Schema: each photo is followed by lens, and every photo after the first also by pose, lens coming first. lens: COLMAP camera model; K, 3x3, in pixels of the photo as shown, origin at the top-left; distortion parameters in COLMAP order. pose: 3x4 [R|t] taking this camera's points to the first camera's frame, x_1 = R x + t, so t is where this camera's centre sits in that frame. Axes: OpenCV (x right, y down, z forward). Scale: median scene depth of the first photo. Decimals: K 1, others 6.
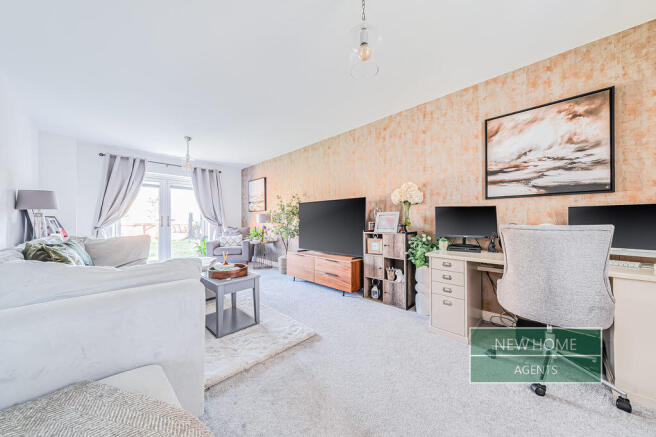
lens RADIAL K [[220.7, 0, 327.3], [0, 220.7, 222.3], [0, 0, 1]] dist [-0.000202, -0.000056]
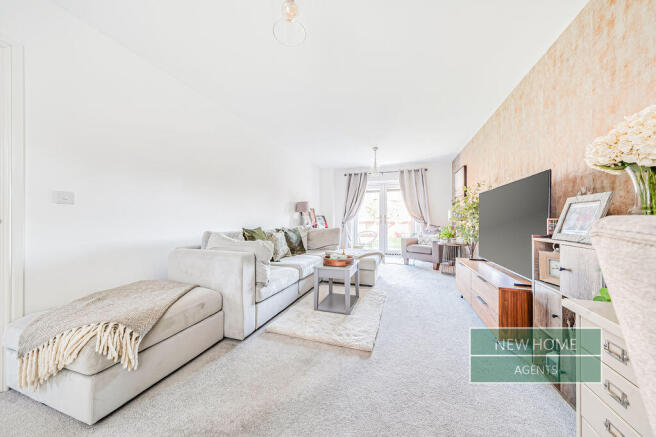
lens RADIAL K [[220.7, 0, 327.3], [0, 220.7, 222.3], [0, 0, 1]] dist [-0.000202, -0.000056]
pose [[0.432564, 0.013846, -0.901497, 0.283201], [-0.011847, 0.999883, 0.009673, 0.005805], [0.901526, 0.006496, 0.432677, 0.222863]]
